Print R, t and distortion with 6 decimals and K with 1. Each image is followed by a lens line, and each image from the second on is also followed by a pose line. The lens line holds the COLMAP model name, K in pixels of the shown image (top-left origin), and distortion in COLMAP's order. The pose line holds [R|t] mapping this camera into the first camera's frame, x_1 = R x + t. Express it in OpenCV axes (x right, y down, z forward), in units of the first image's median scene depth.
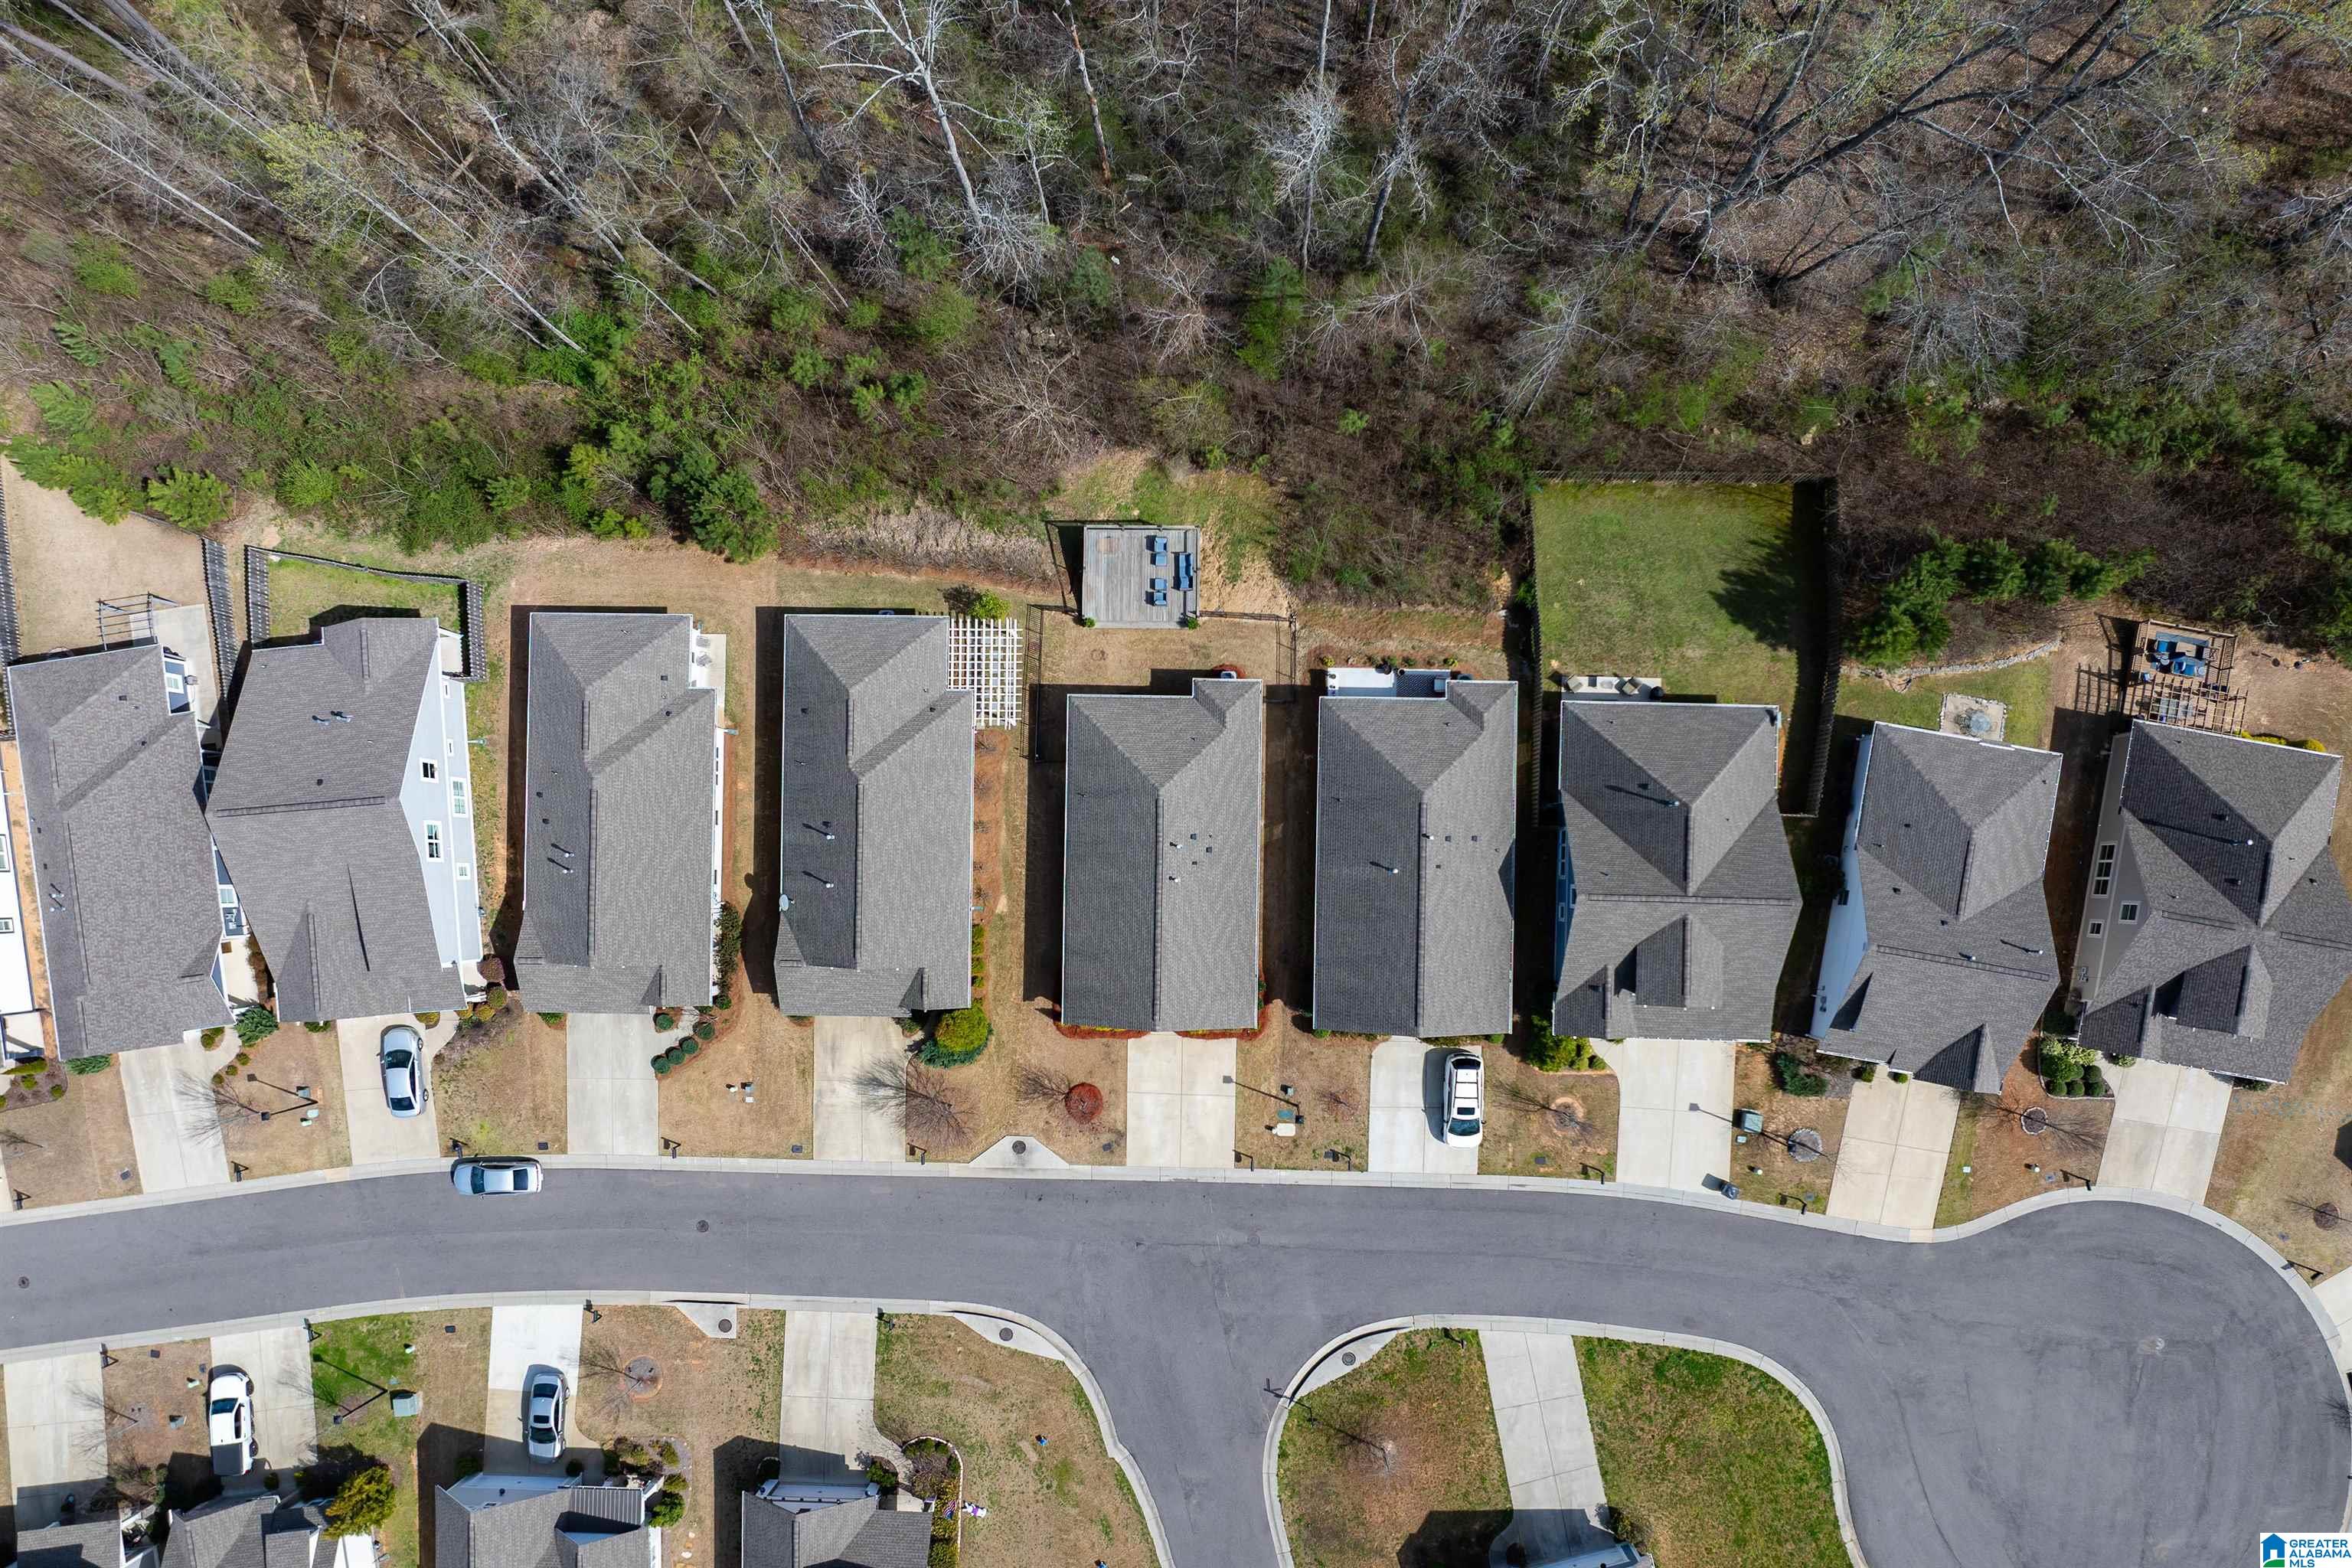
lens RADIAL K [[1617.3, 0, 1176.0], [0, 1617.3, 784.0], [0, 0, 1]] dist [-0.037161, -0.002287]
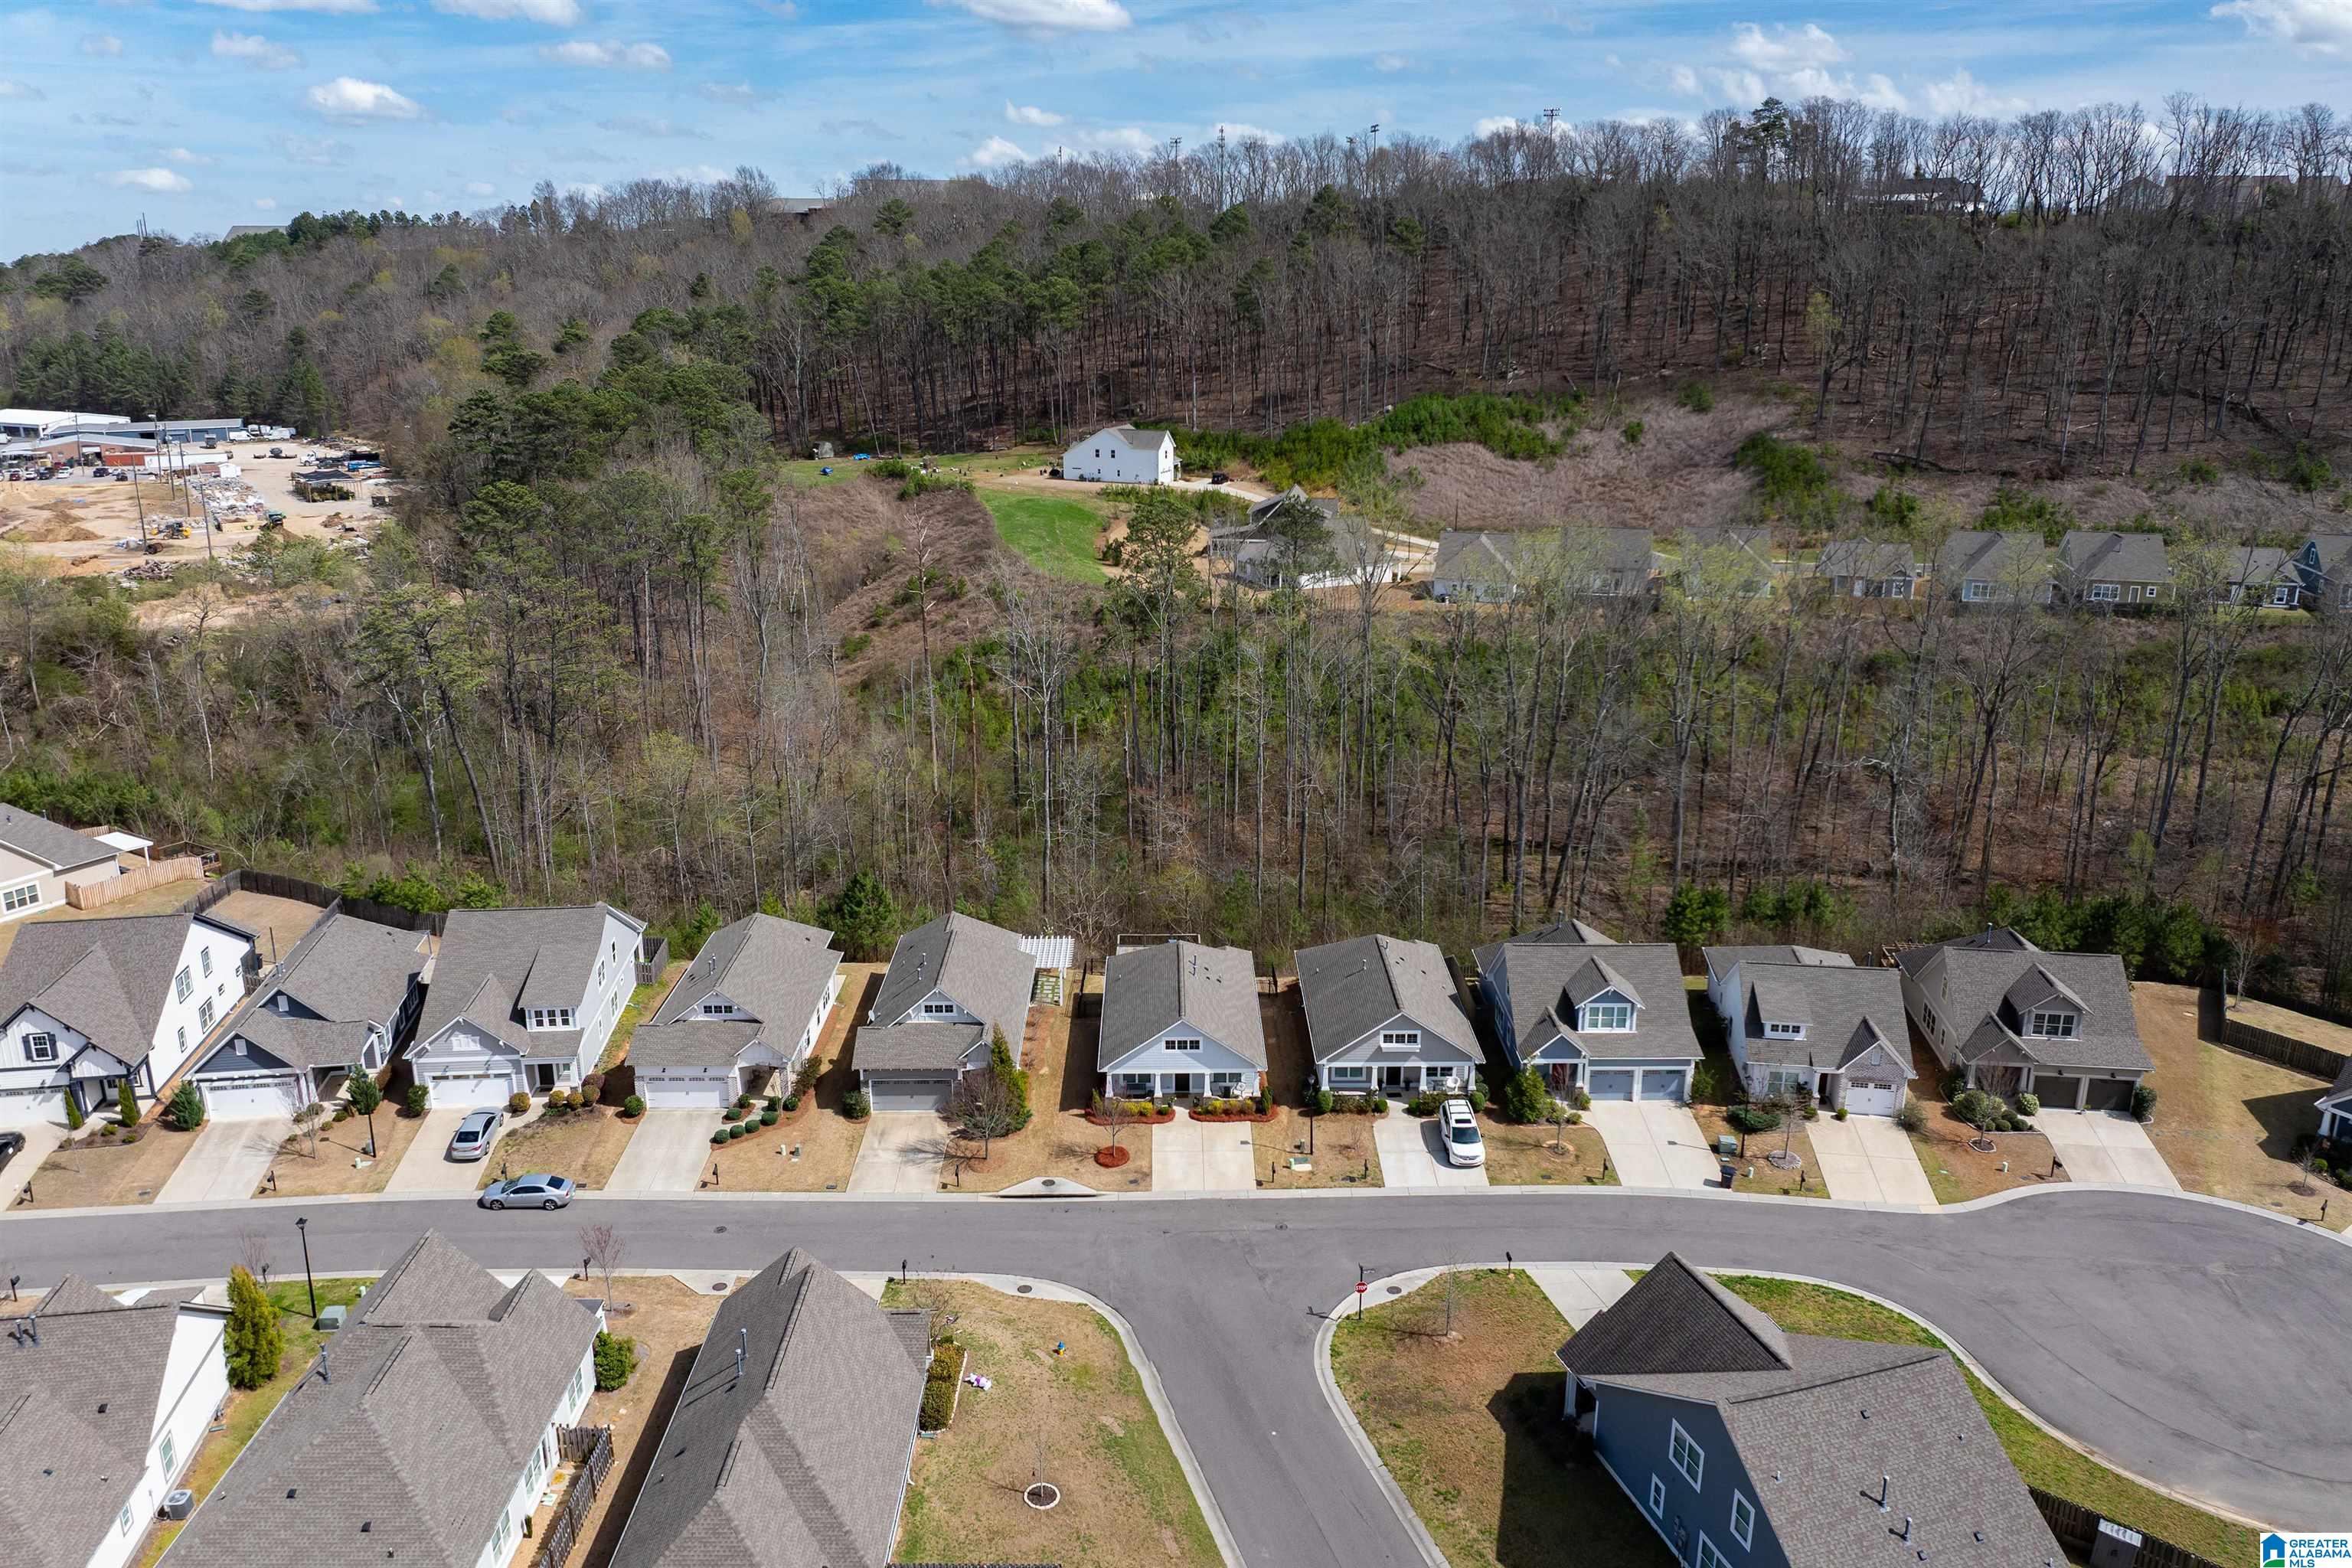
lens RADIAL K [[1617.3, 0, 1176.0], [0, 1617.3, 784.0], [0, 0, 1]] dist [-0.037161, -0.002287]
pose [[0.999249, 0.021534, 0.032228, -0.054818], [0.023774, 0.316186, -0.948399, 1.141591], [-0.030613, 0.948453, 0.315437, 0.429834]]
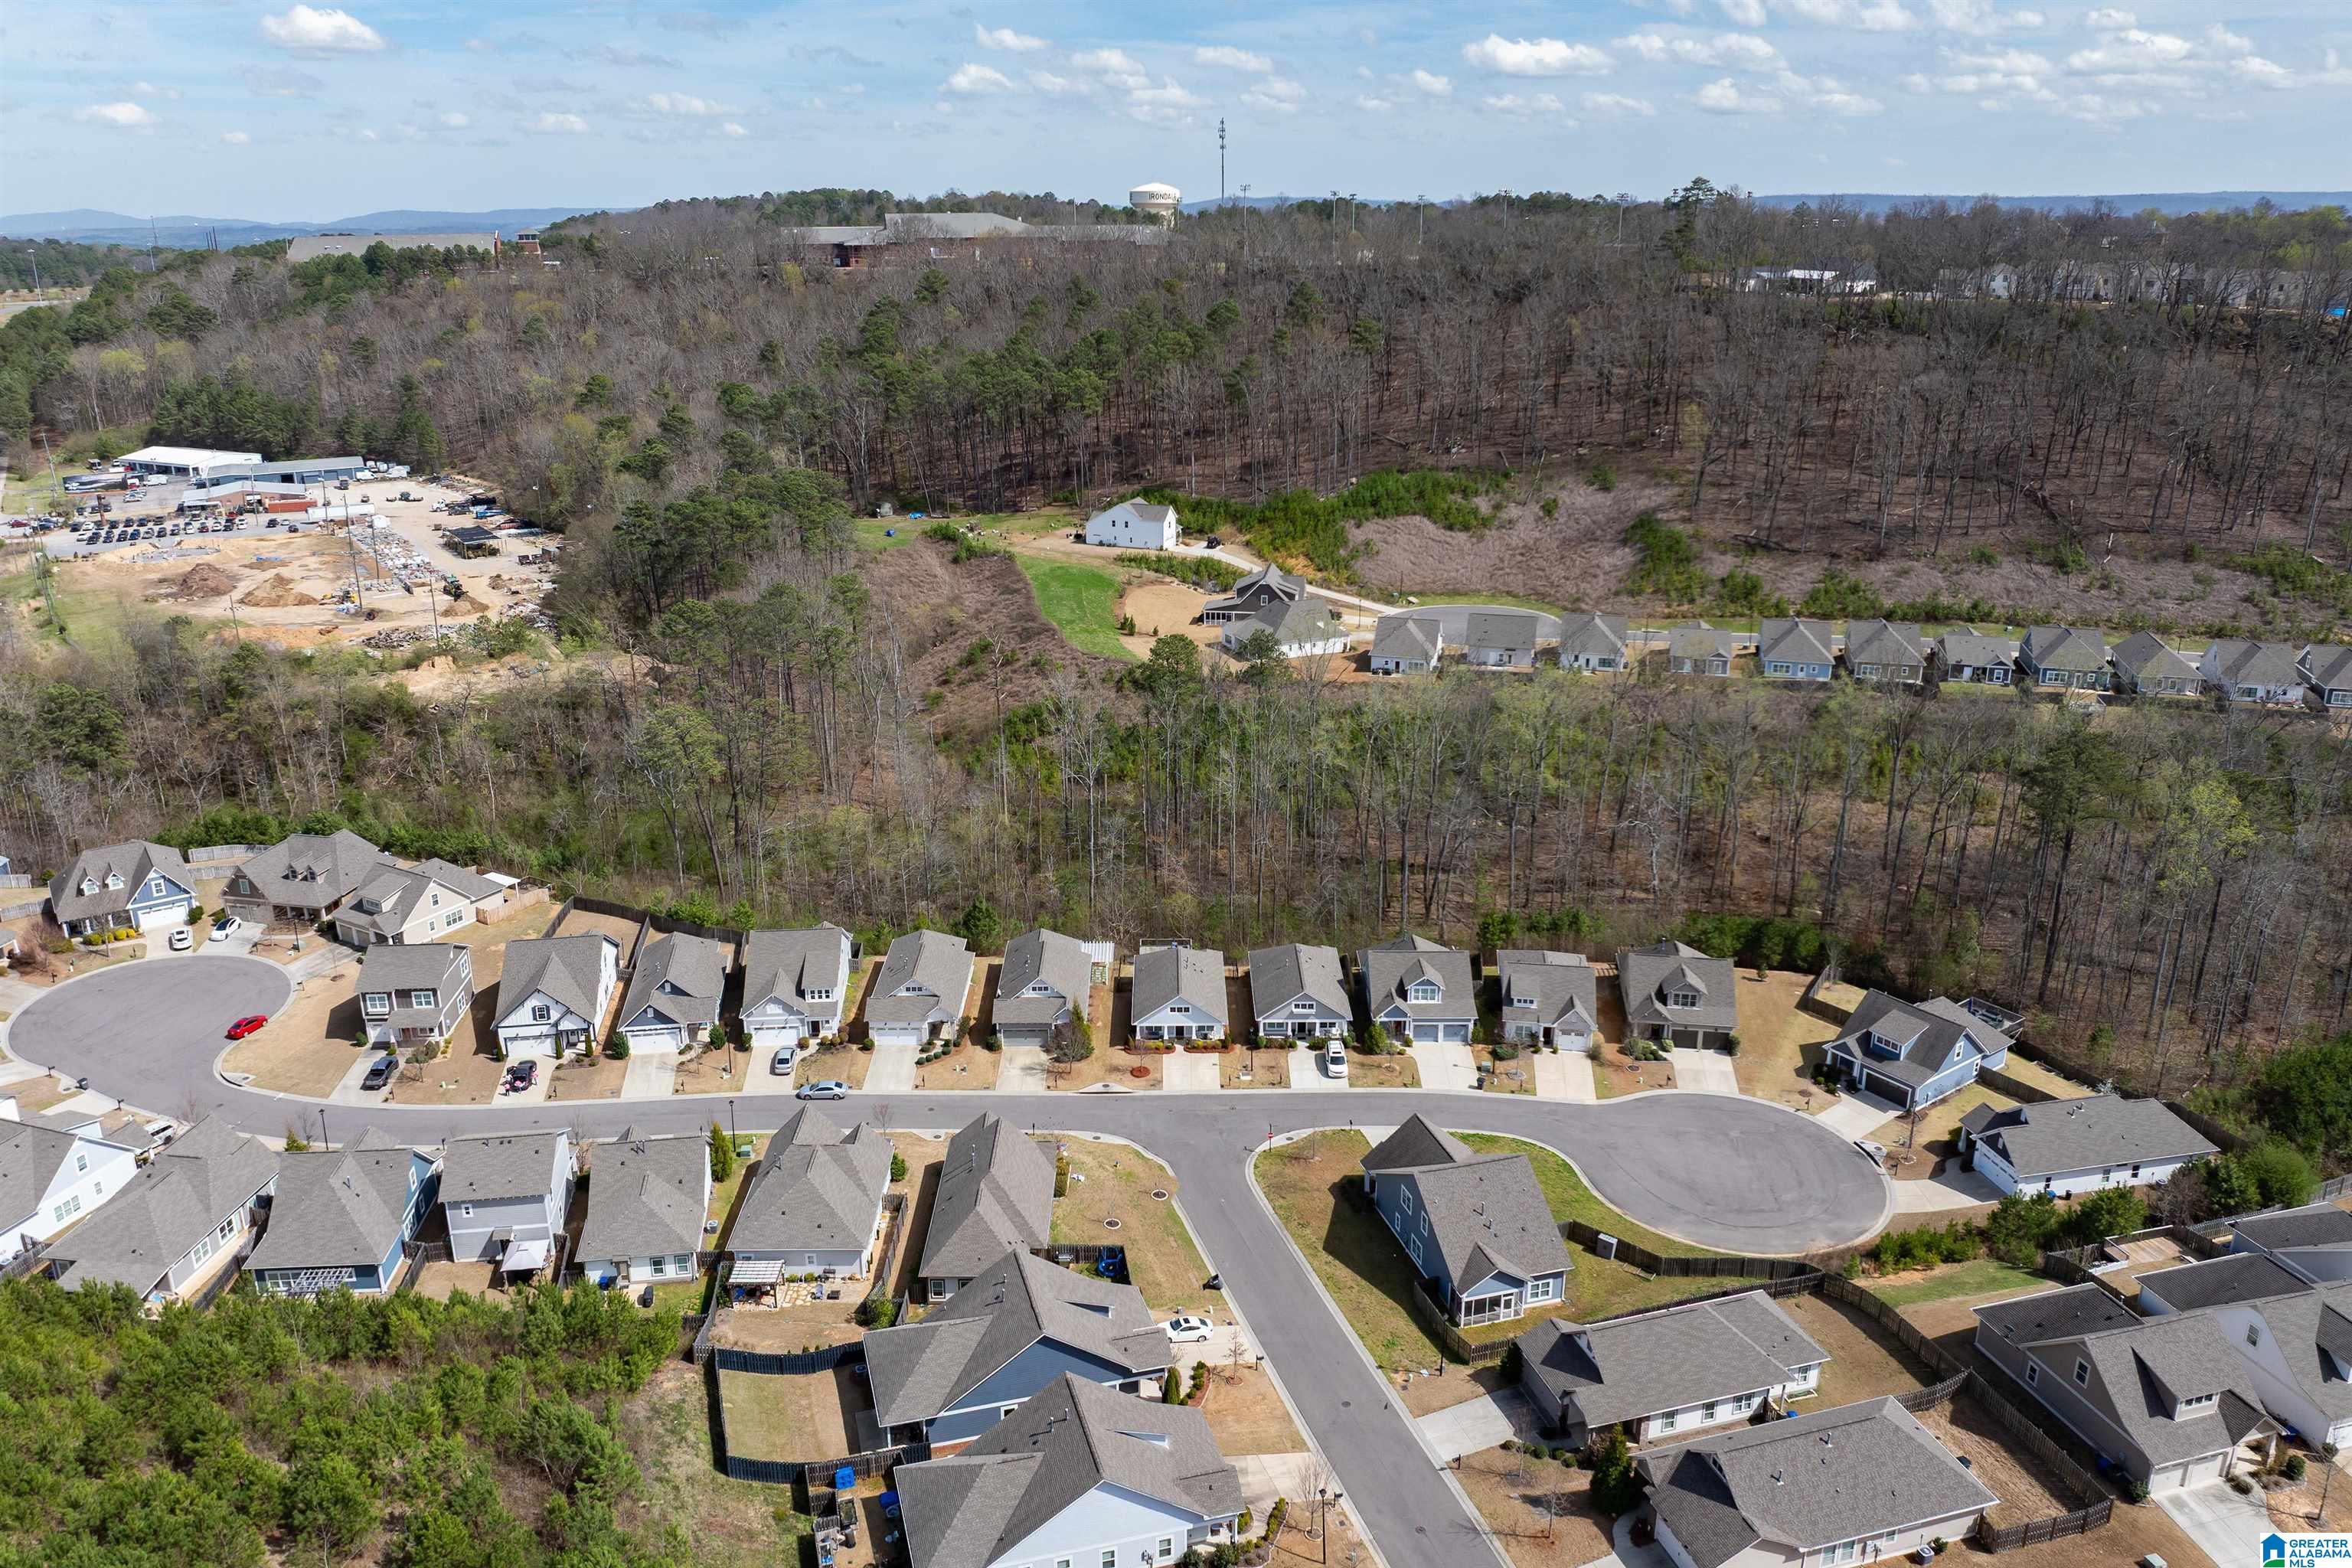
lens RADIAL K [[1650.0, 0, 1140.4], [0, 1650.0, 791.5], [0, 0, 1]] dist [-0.000787, -0.077880]
pose [[0.999799, 0.018103, 0.008566, -0.080622], [0.001655, 0.351534, -0.936174, 1.931485], [-0.019959, 0.936000, 0.351434, -0.003034]]
